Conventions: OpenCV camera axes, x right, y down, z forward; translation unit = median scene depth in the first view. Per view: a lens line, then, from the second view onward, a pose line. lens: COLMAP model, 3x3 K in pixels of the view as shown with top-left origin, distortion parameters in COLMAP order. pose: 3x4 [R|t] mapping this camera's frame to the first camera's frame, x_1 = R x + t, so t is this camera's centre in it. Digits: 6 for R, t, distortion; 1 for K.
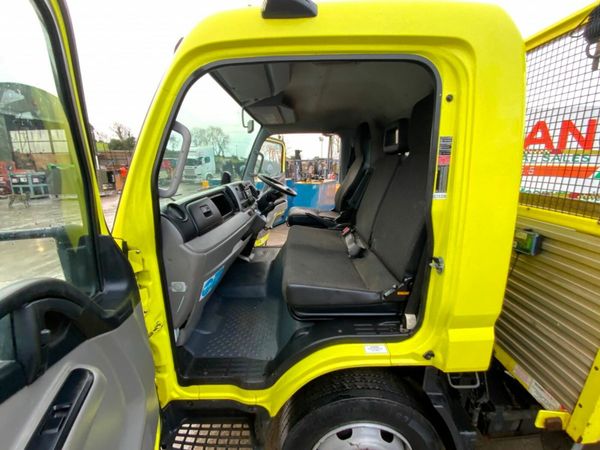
lens RADIAL K [[246.9, 0, 300.0], [0, 246.9, 225.0], [0, 0, 1]] dist [0.012692, -0.016711]
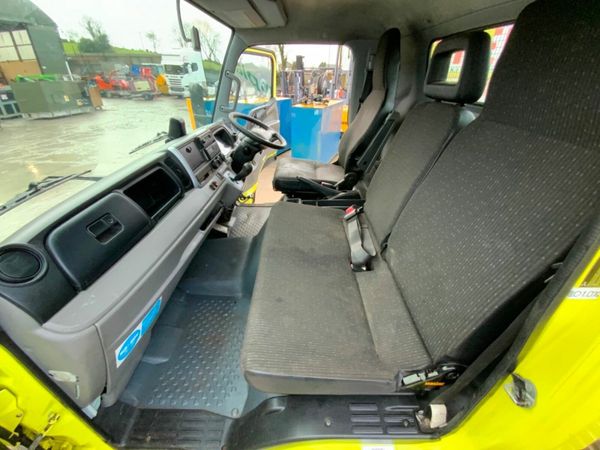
lens RADIAL K [[246.9, 0, 300.0], [0, 246.9, 225.0], [0, 0, 1]] dist [0.012692, -0.016711]
pose [[0.999833, 0.017127, -0.006318, 0.033500], [-0.014336, 0.950921, 0.309103, -0.115835], [0.011302, -0.308961, 0.951008, 0.222789]]
